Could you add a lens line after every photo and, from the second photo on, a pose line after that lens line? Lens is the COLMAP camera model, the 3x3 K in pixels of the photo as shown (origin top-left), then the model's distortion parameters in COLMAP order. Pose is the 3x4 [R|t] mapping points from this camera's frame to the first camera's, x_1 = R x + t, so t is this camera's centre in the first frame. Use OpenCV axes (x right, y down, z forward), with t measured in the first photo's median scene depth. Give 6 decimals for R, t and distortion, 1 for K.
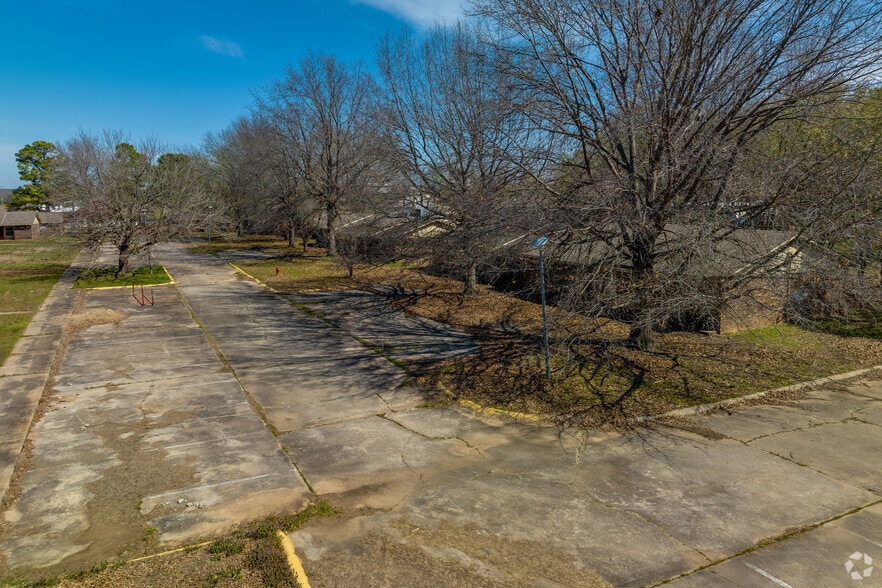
lens RADIAL K [[633.0, 0, 440.8], [0, 633.0, 292.1], [0, 0, 1]] dist [-0.026143, 0.004566]
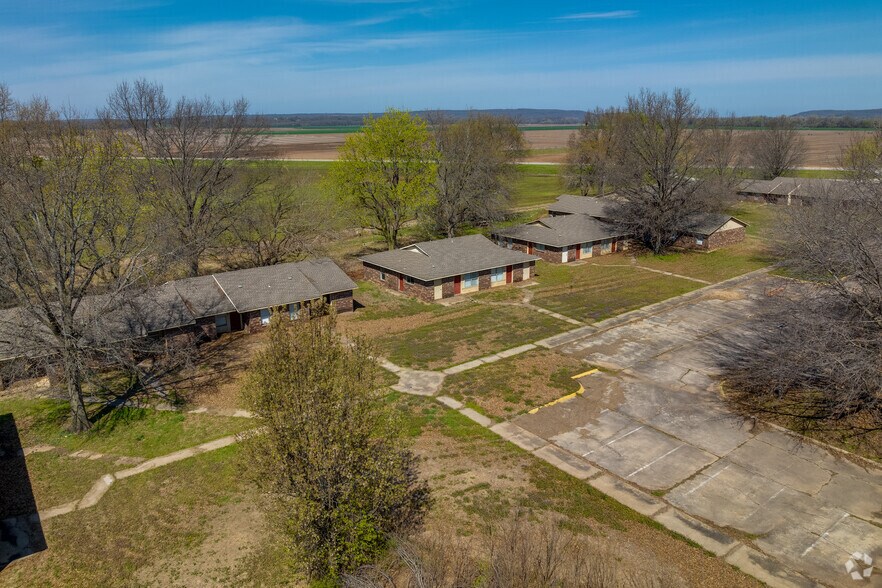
lens RADIAL K [[633.0, 0, 441.0], [0, 633.0, 291.9], [0, 0, 1]] dist [-0.026143, 0.004566]
pose [[0.208420, 0.270196, -0.939976, 1.885161], [-0.158129, 0.957747, 0.240242, -0.519824], [0.965172, 0.098566, 0.242340, -0.542541]]
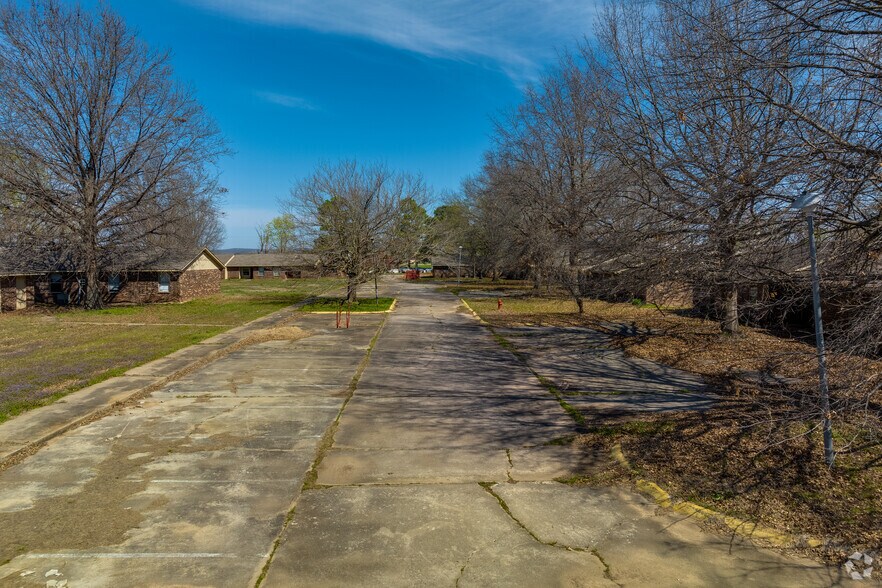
lens RADIAL K [[633.0, 0, 441.1], [0, 633.0, 289.2], [0, 0, 1]] dist [-0.026143, 0.004566]
pose [[0.904254, 0.027519, -0.426106, 0.111141], [-0.070969, 0.993727, -0.086427, 0.066812], [0.421055, 0.108392, 0.900535, 0.425244]]
